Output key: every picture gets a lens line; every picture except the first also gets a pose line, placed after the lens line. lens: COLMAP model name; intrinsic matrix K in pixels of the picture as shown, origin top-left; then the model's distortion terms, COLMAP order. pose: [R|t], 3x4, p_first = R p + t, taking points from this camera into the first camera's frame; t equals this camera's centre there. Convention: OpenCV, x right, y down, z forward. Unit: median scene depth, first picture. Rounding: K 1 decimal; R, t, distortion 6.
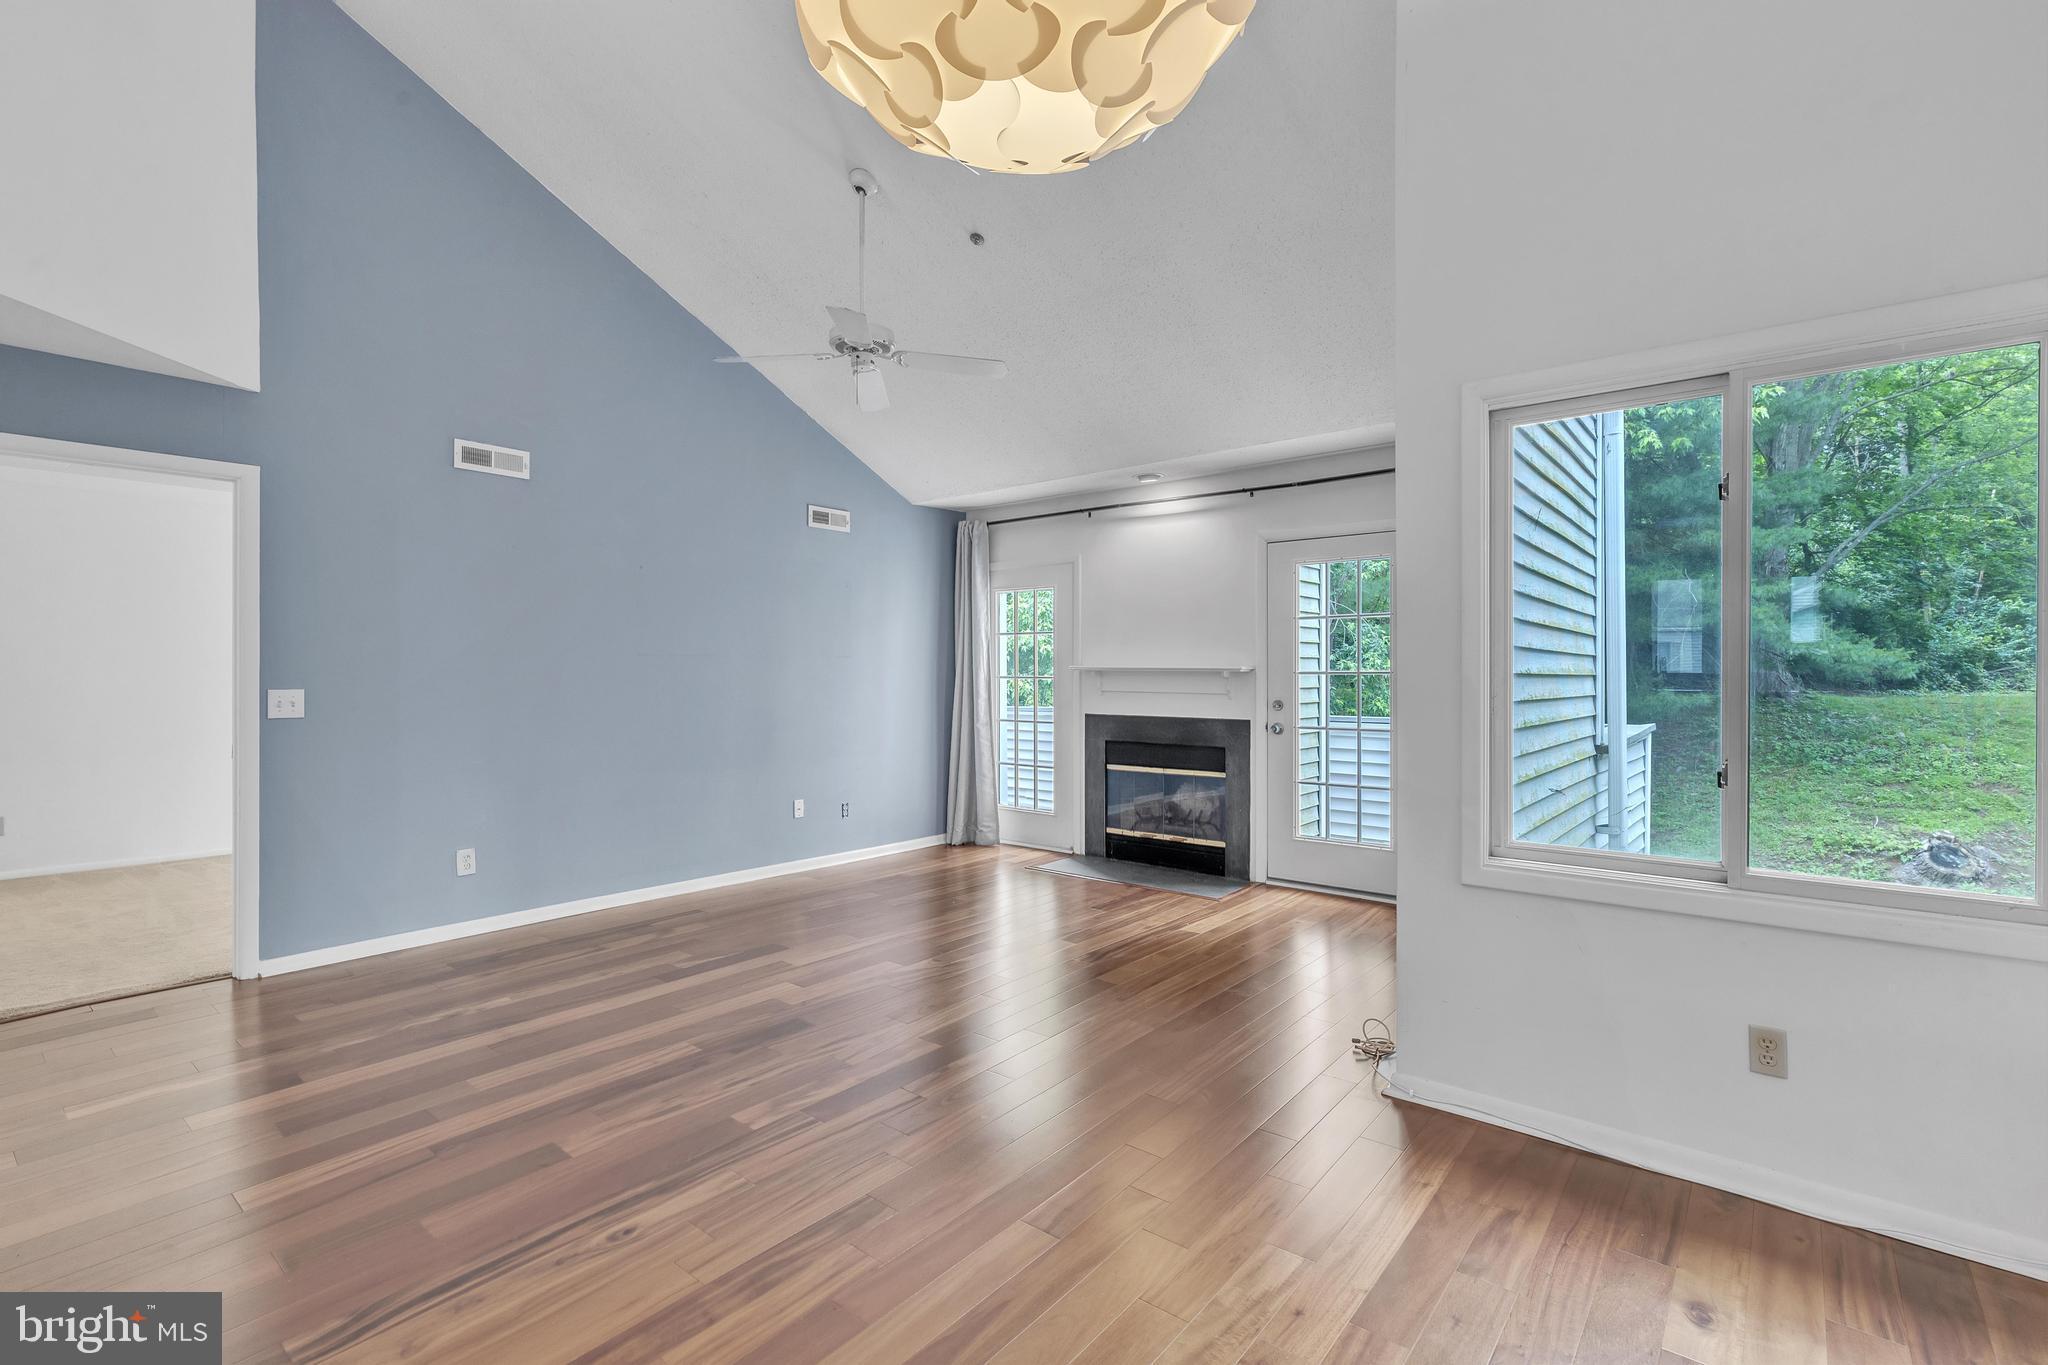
lens RADIAL K [[924.0, 0, 1024.0], [0, 924.0, 682.5], [0, 0, 1]] dist [0.000550, -0.000283]
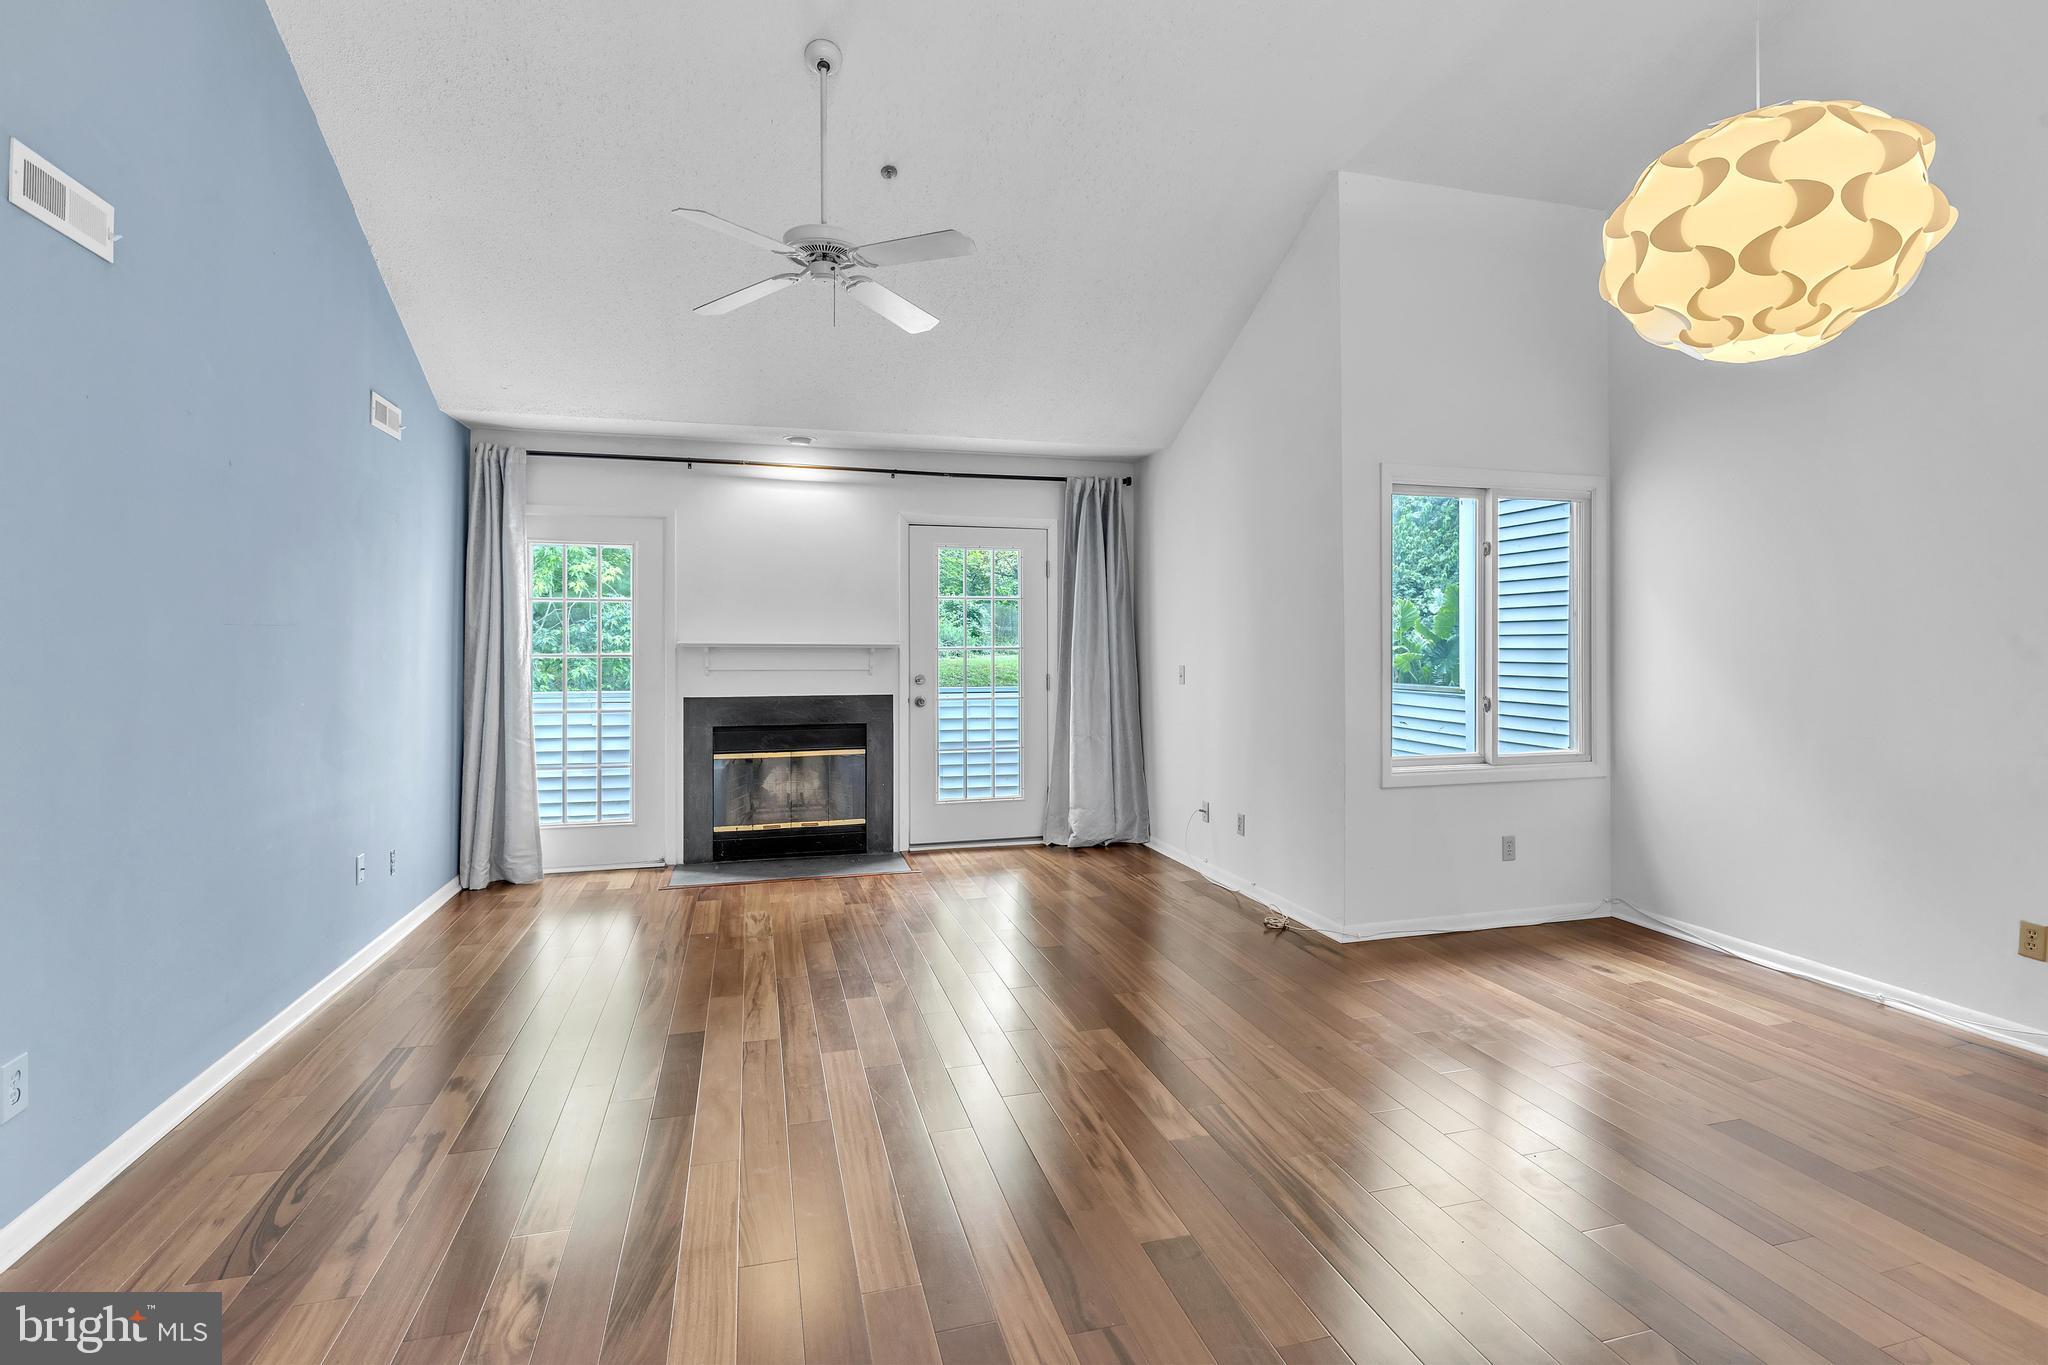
lens RADIAL K [[973.5, 0, 1025.7], [0, 973.5, 640.7], [0, 0, 1]] dist [-0.001281, -0.000026]
pose [[0.572329, 0.000607, 0.820024, -0.545152], [0.009289, 0.999931, -0.007224, -0.010219], [-0.819972, 0.011752, 0.572284, 0.253546]]
